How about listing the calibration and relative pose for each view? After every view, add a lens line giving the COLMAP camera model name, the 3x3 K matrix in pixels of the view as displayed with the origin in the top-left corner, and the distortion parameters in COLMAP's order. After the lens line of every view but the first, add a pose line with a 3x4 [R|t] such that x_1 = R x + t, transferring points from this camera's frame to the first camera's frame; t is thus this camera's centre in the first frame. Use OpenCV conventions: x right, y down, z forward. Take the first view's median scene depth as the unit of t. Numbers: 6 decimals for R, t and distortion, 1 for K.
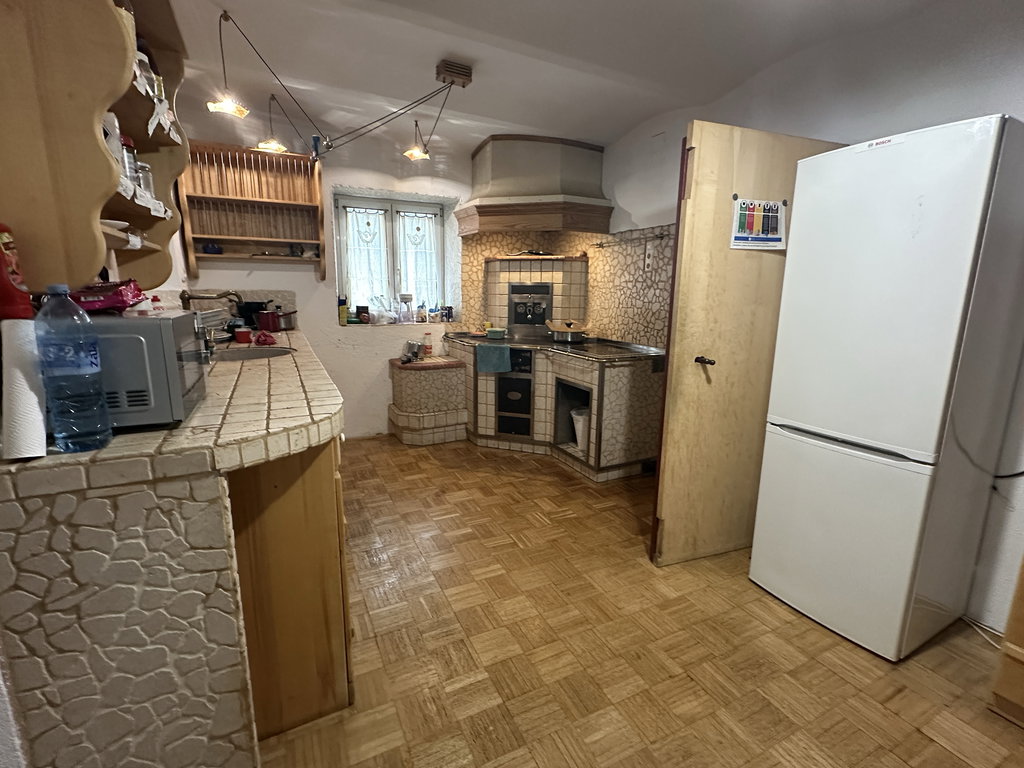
lens RADIAL K [[474.7, 0, 511.9], [0, 474.7, 381.2], [0, 0, 1]] dist [0.001574, 0.000072]
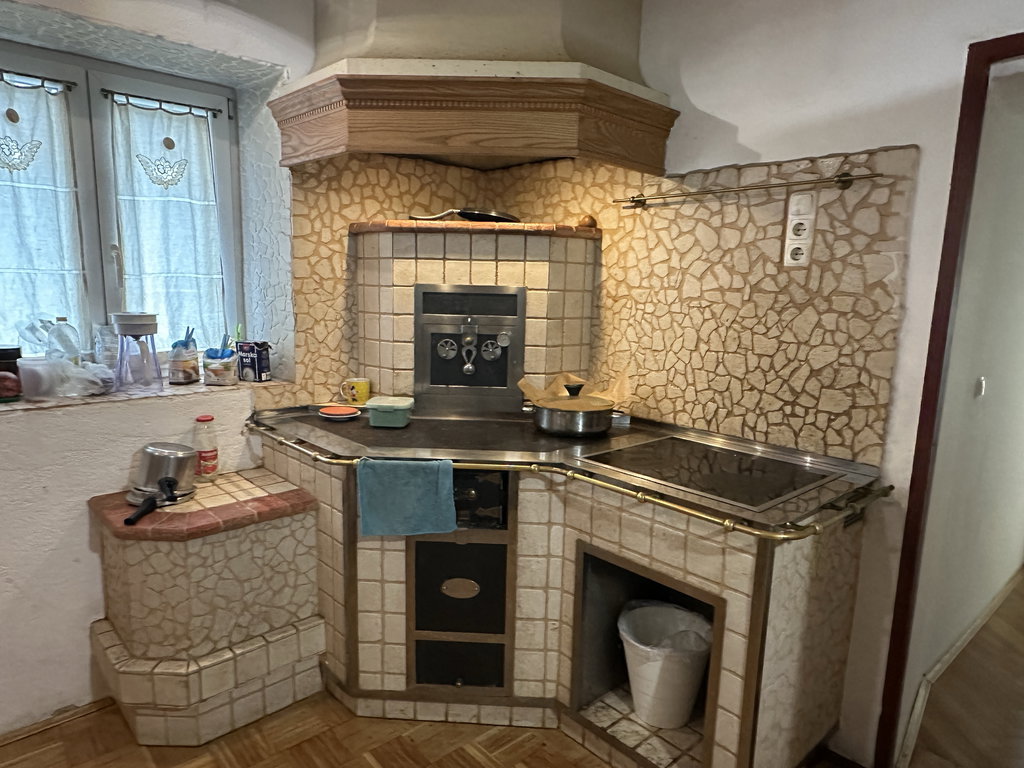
lens RADIAL K [[661.3, 0, 504.9], [0, 661.3, 390.8], [0, 0, 1]] dist [0.000479, -0.000979]
pose [[0.964616, -0.032664, 0.261629, -0.090501], [0.038942, 0.999064, -0.018845, -0.111157], [-0.260769, 0.028366, 0.964984, 0.464983]]
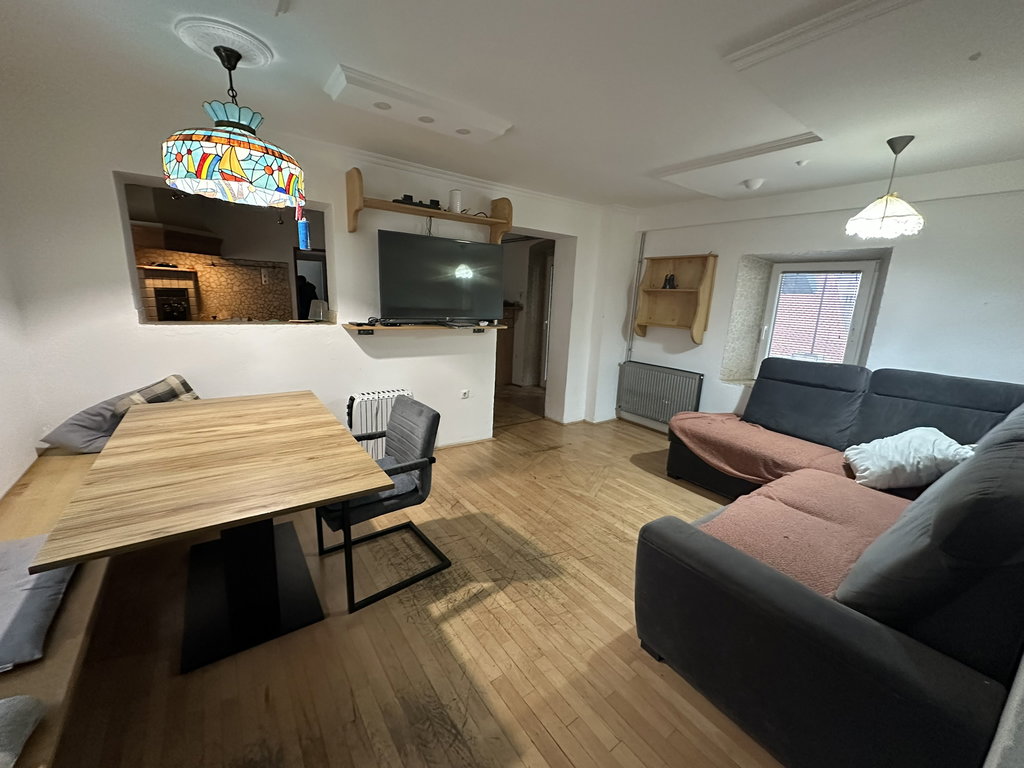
lens RADIAL K [[412.6, 0, 508.8], [0, 412.6, 385.1], [0, 0, 1]] dist [-0.000765, -0.000023]
pose [[-0.140517, -0.227822, 0.963510, -1.338634], [0.149725, 0.957084, 0.248138, -0.098629], [-0.978692, 0.179129, -0.100376, 0.260325]]
